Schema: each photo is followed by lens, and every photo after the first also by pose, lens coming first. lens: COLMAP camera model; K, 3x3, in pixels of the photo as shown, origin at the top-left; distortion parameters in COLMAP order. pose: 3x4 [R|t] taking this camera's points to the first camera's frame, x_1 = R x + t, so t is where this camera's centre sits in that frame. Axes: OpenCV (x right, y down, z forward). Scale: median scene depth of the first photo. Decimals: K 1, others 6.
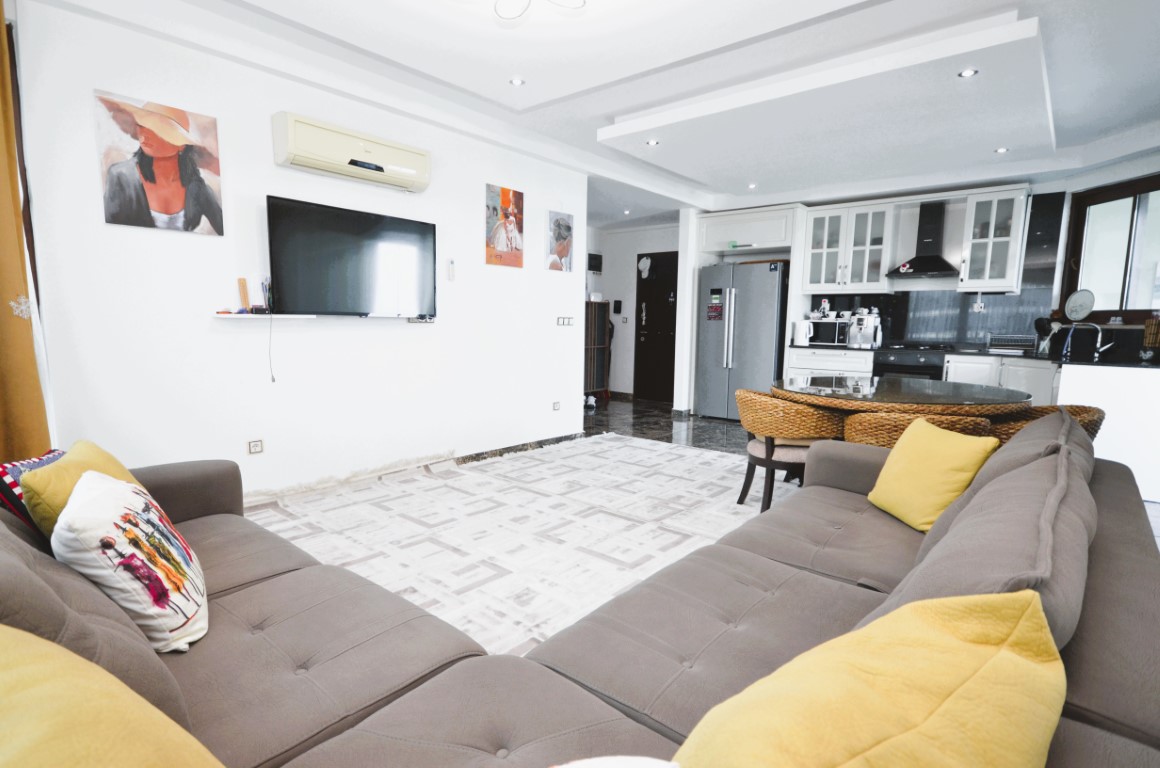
lens RADIAL K [[588.4, 0, 581.8], [0, 588.4, 393.5], [0, 0, 1]] dist [0.003181, -0.000295]
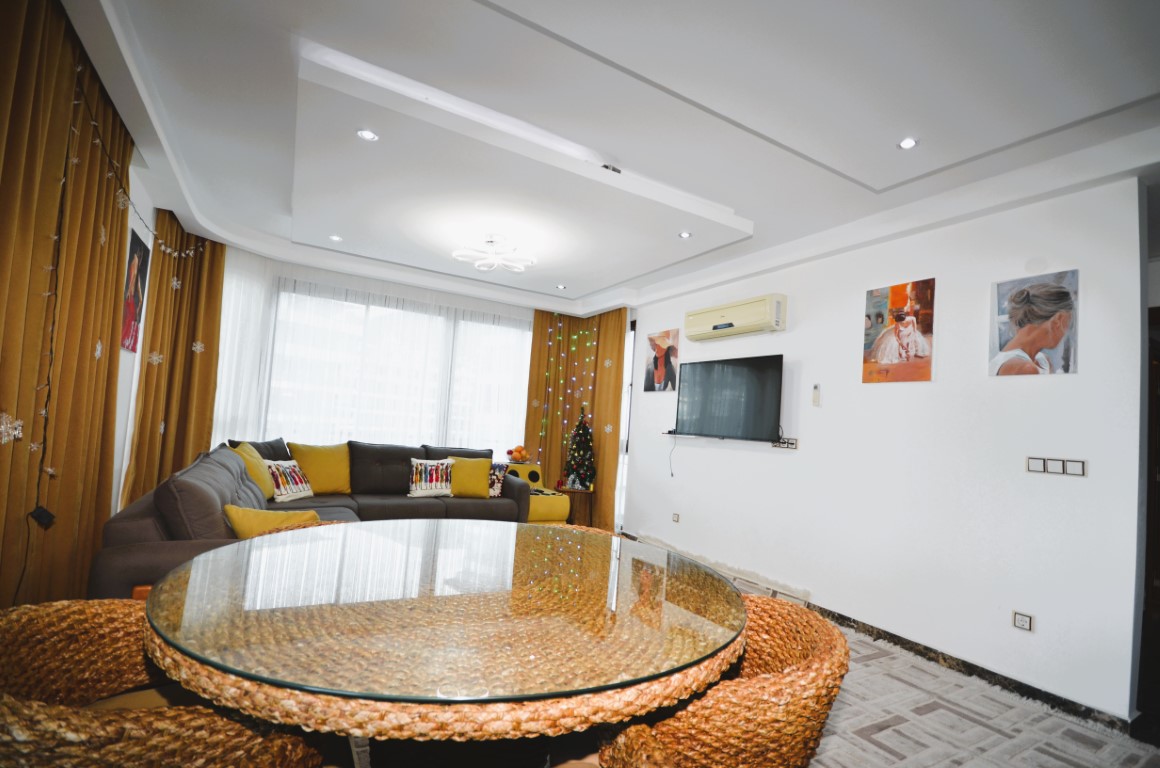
lens RADIAL K [[513.8, 0, 574.5], [0, 513.8, 392.1], [0, 0, 1]] dist [0.002093, -0.007244]
pose [[-0.344929, -0.104030, -0.932846, 0.622515], [-0.194161, 0.980252, -0.037523, -0.097699], [0.918328, 0.168180, -0.358316, 0.849920]]
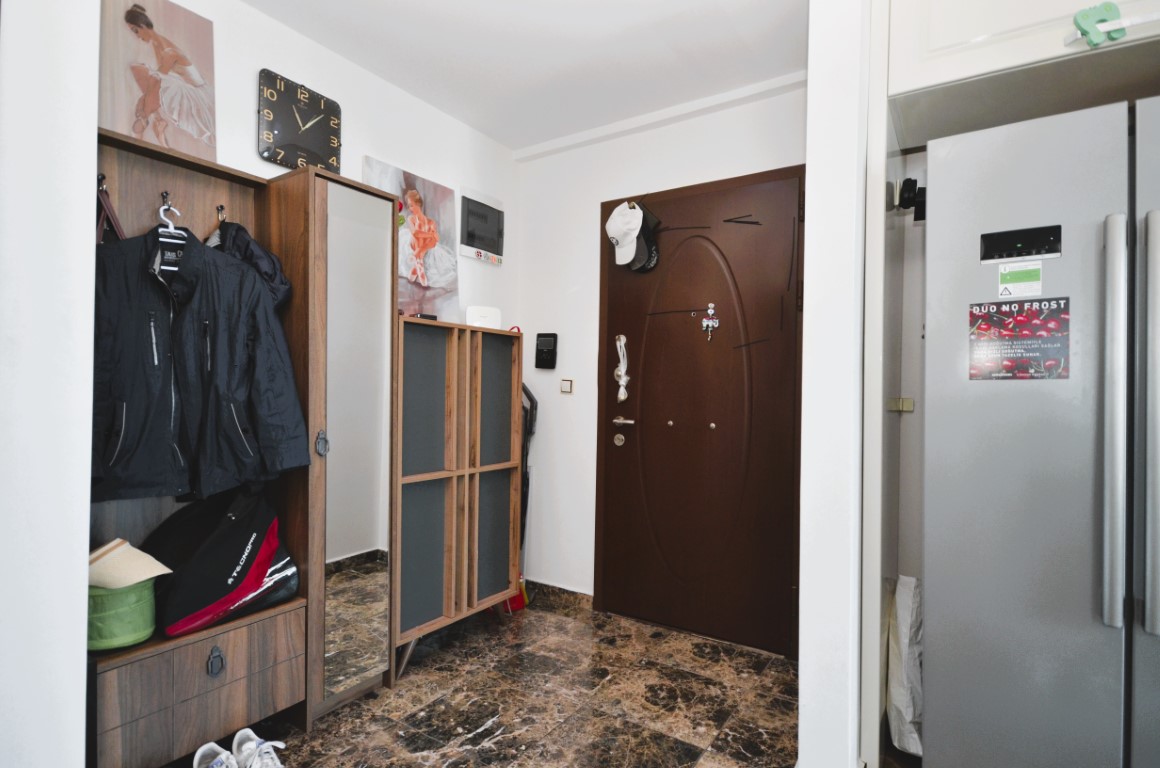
lens RADIAL K [[588.4, 0, 581.8], [0, 588.4, 393.5], [0, 0, 1]] dist [0.003181, -0.000295]
pose [[0.992874, -0.001242, 0.119164, 0.071235], [0.015677, 0.992616, -0.120280, -0.139163], [-0.118134, 0.121291, 0.985562, 1.165991]]
